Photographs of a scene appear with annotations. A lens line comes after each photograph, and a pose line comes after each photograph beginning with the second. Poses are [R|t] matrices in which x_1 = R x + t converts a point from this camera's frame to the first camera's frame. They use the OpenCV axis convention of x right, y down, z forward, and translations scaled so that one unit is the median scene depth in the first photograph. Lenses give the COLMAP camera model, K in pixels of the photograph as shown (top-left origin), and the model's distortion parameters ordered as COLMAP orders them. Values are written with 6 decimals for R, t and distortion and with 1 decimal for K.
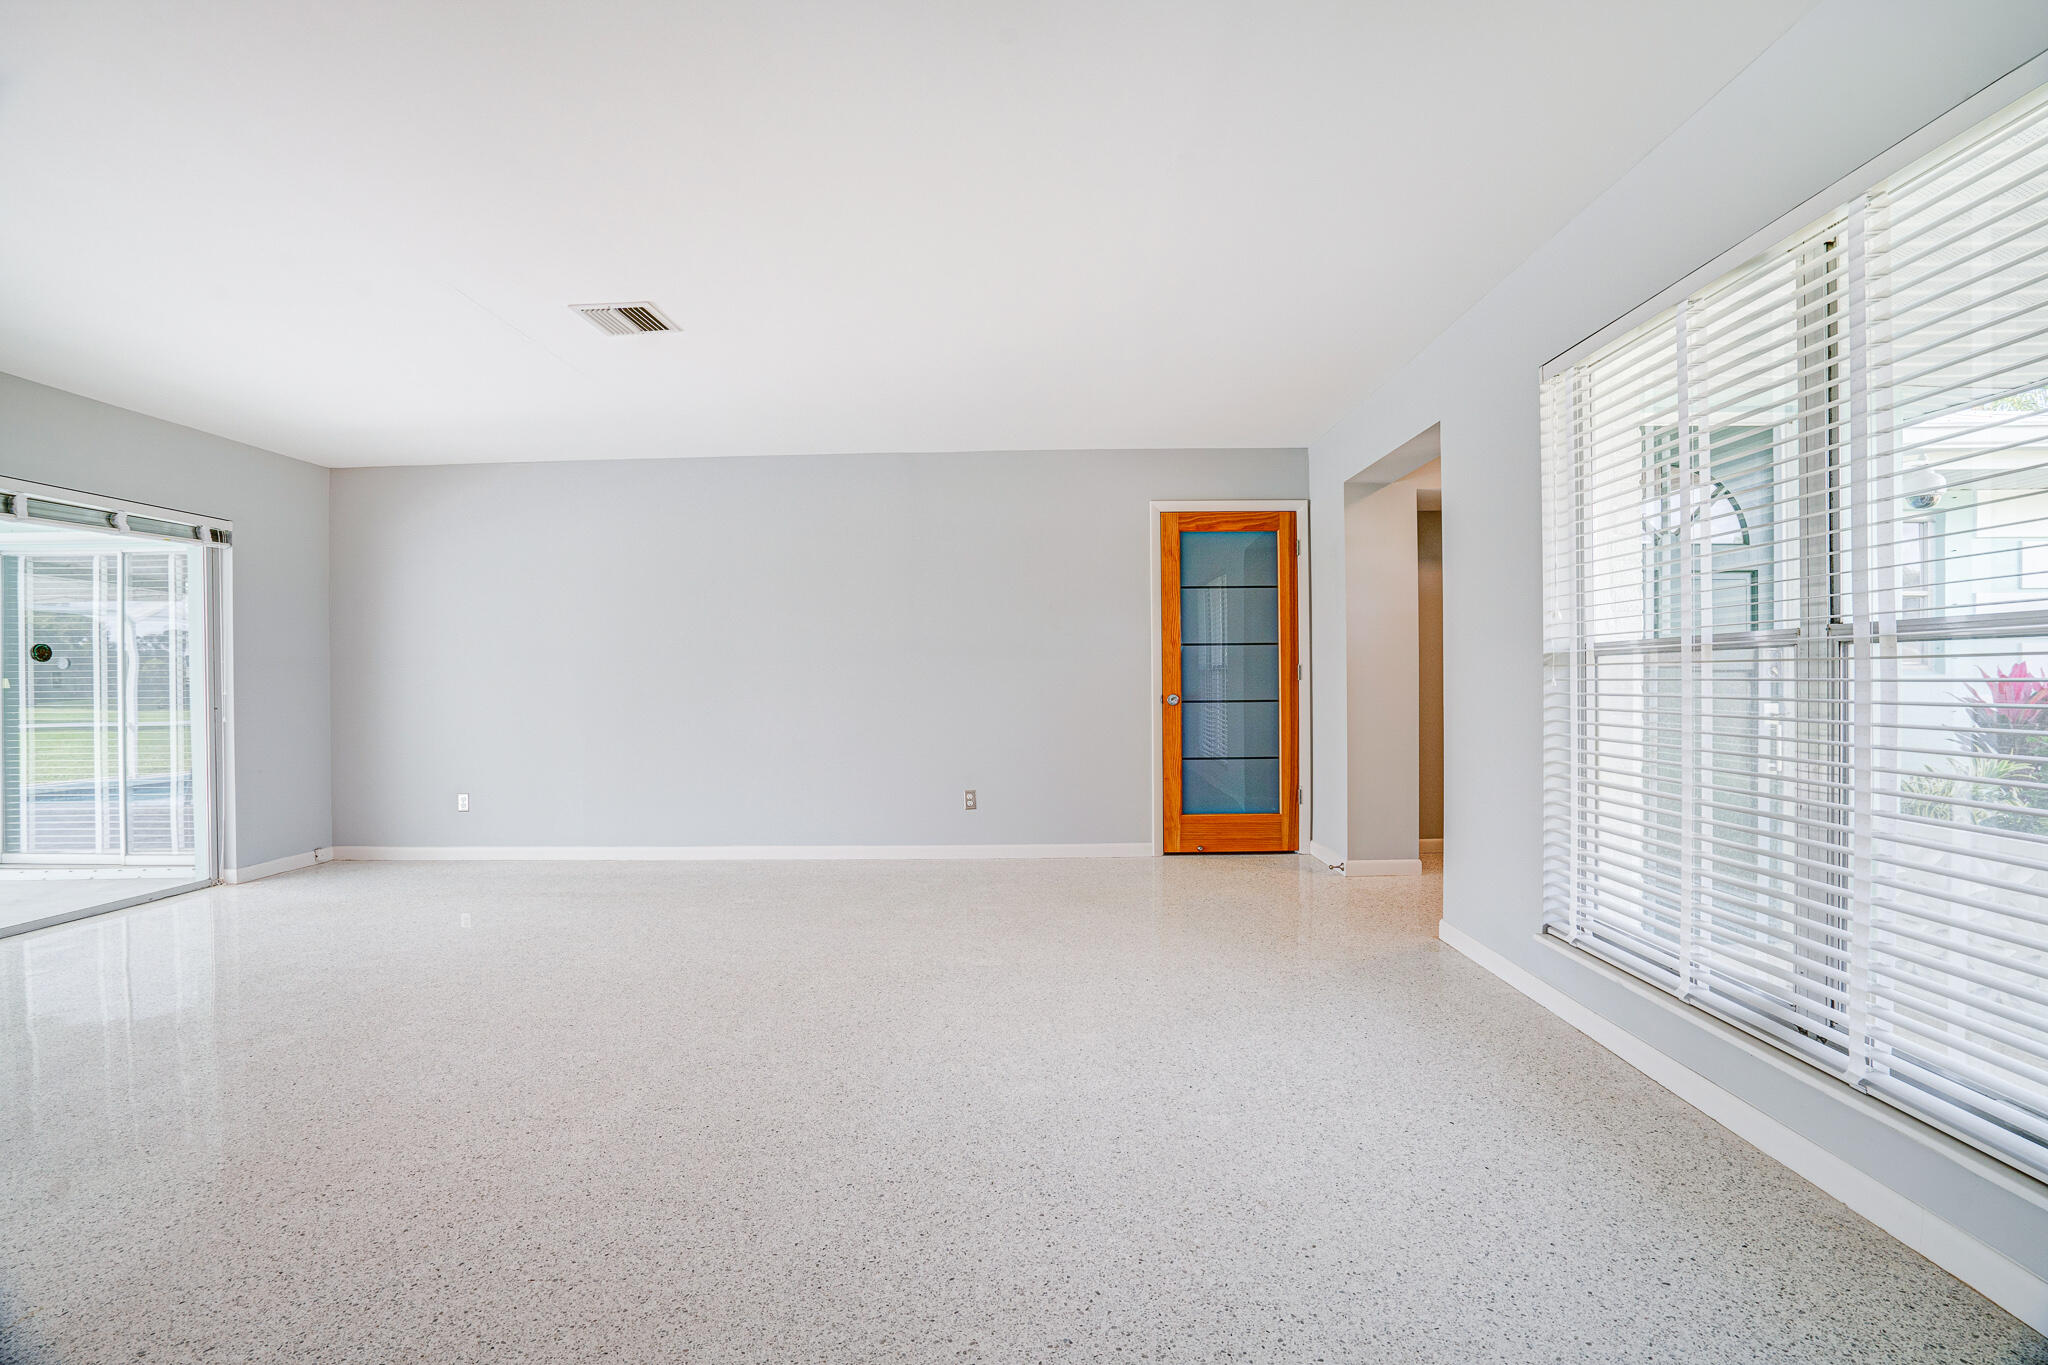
lens RADIAL K [[964.9, 0, 1024.7], [0, 964.9, 683.1], [0, 0, 1]] dist [-0.059127, 0.018728]
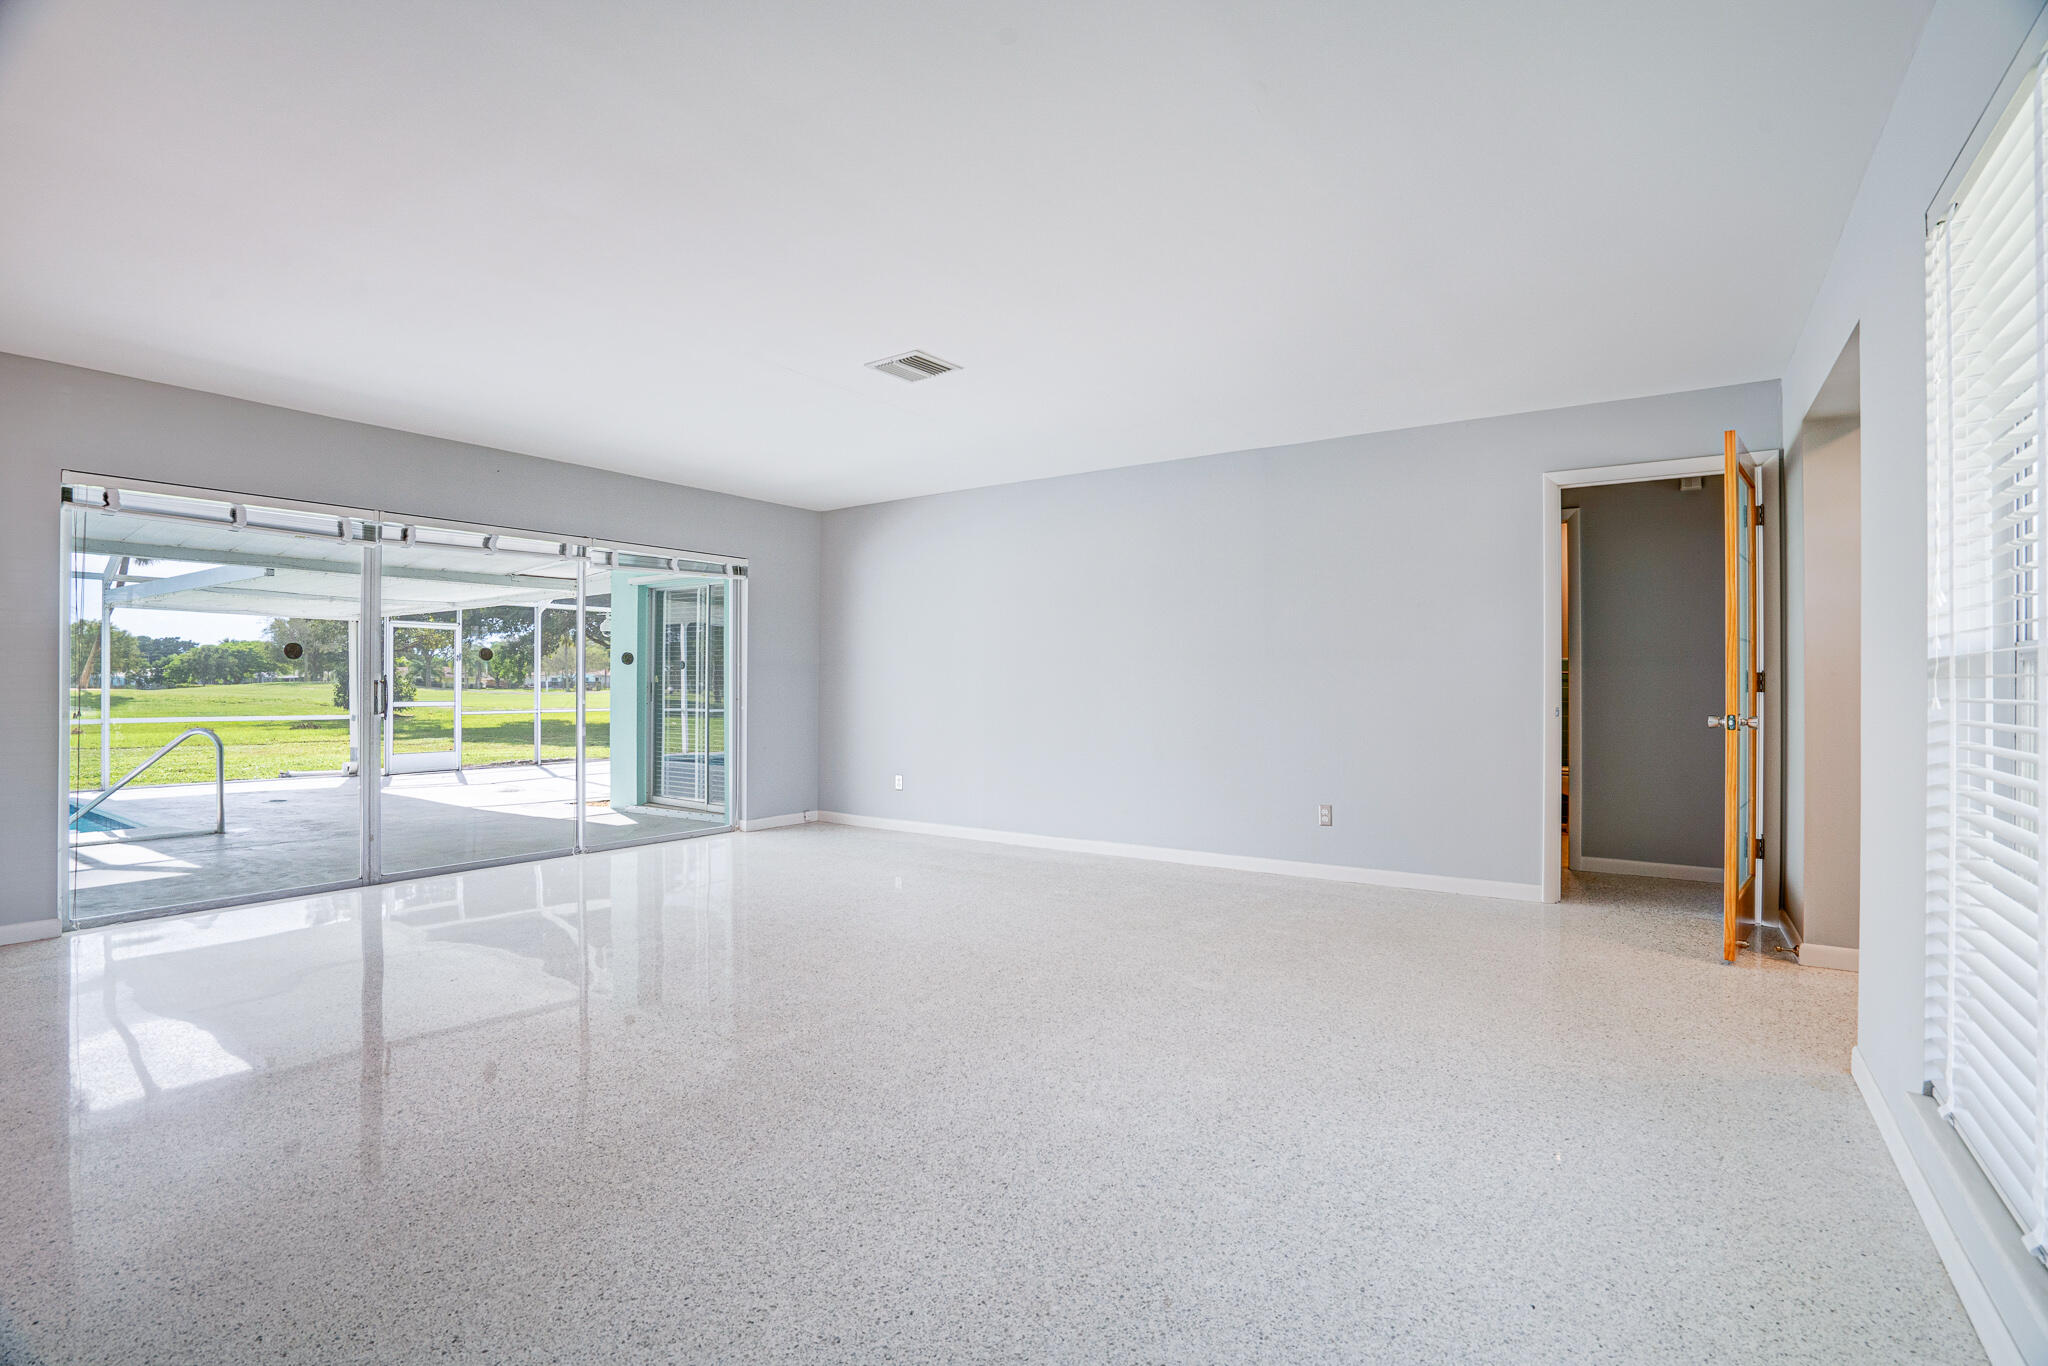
lens RADIAL K [[964.9, 0, 1001.8], [0, 964.9, 678.4], [0, 0, 1]] dist [-0.059127, 0.018728]
pose [[0.824913, 0.009325, -0.565183, 0.228036], [-0.012317, 0.999923, -0.001480, -0.005608], [0.565126, 0.008182, 0.824964, 0.075514]]
